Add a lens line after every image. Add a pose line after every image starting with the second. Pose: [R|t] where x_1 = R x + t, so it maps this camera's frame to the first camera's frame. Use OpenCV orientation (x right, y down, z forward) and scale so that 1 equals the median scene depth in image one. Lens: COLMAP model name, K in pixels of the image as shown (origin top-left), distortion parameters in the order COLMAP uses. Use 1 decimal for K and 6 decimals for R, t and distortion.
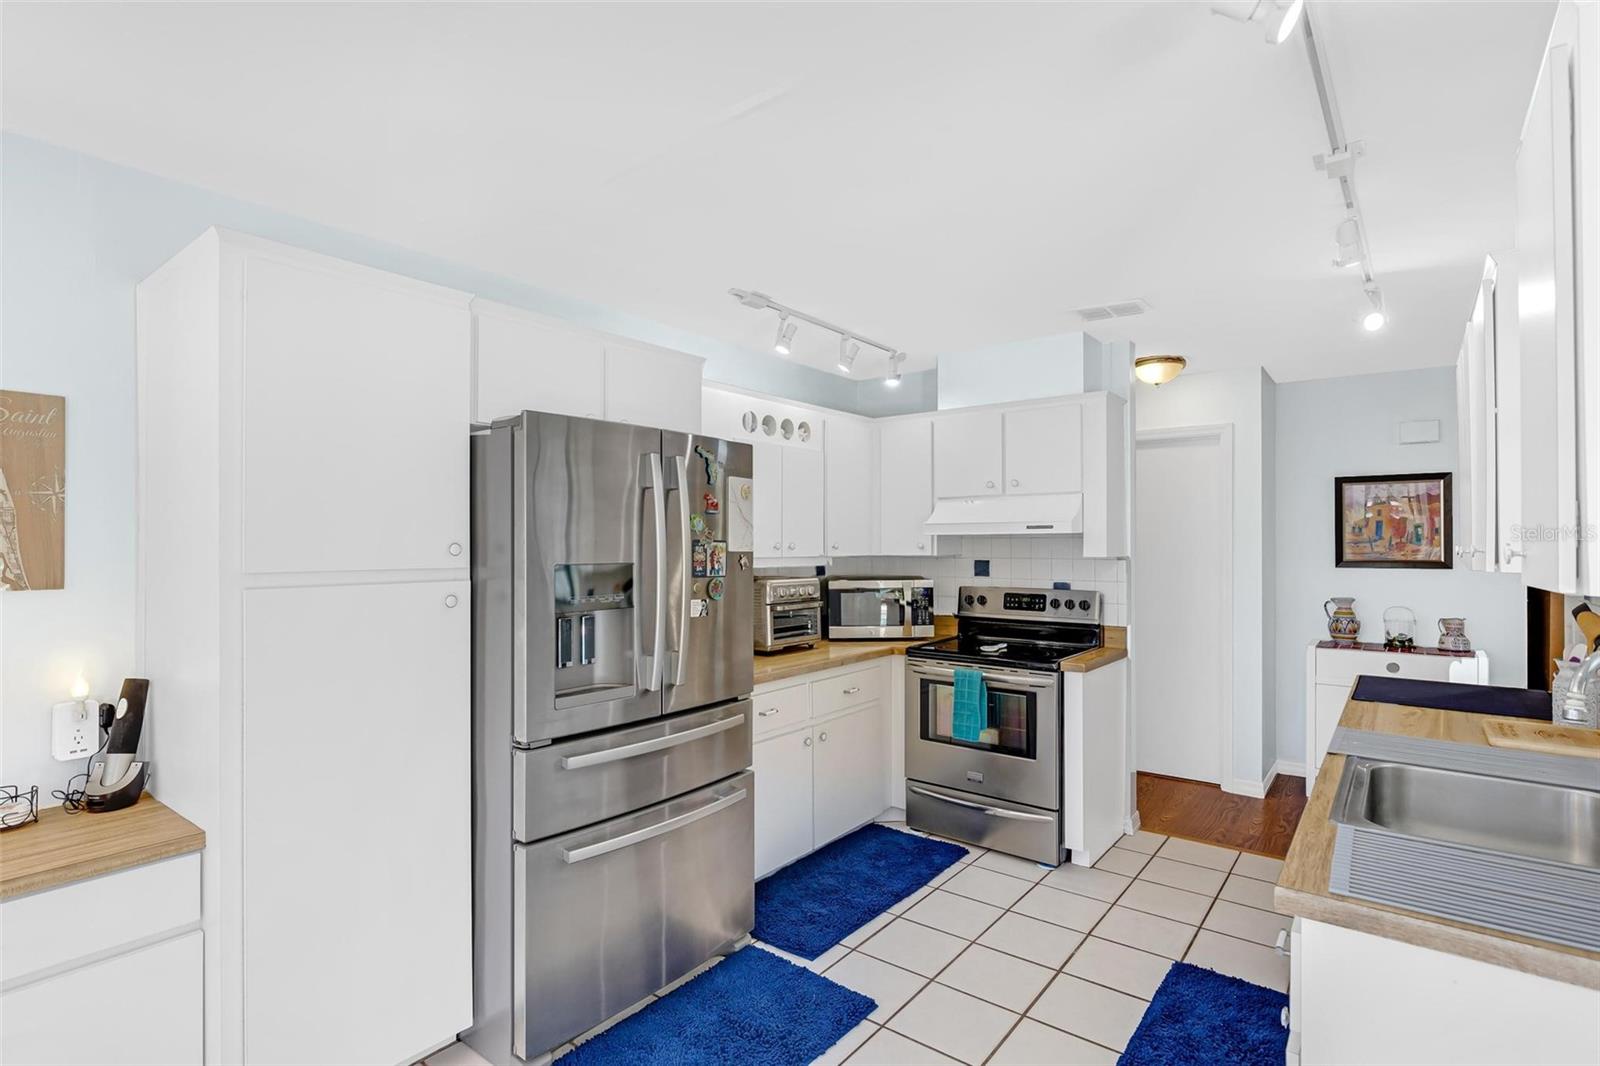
lens RADIAL K [[783.5, 0, 798.6], [0, 783.5, 538.1], [0, 0, 1]] dist [-0.003103, -0.000175]
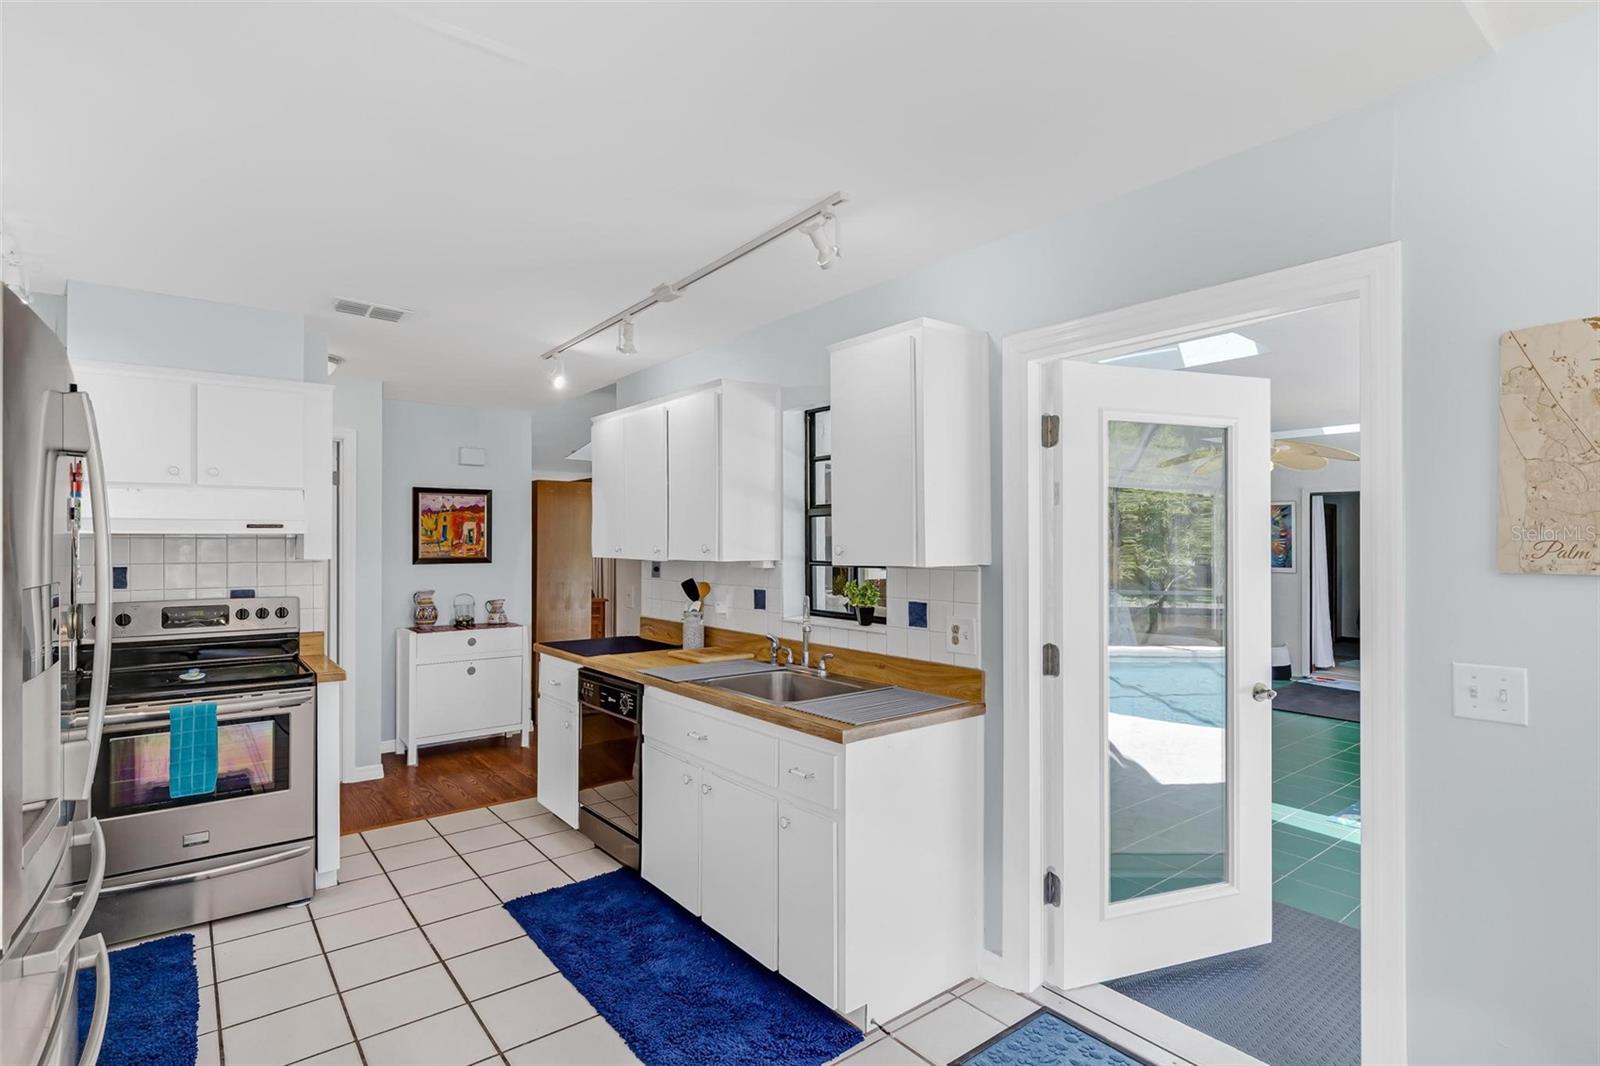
lens RADIAL K [[783.5, 0, 797.9], [0, 783.5, 536.7], [0, 0, 1]] dist [-0.003103, -0.000175]
pose [[0.237173, 0.006606, 0.971445, -0.336243], [-0.006669, 0.999964, -0.005171, -0.001595], [-0.971444, -0.005252, 0.237209, 0.182996]]
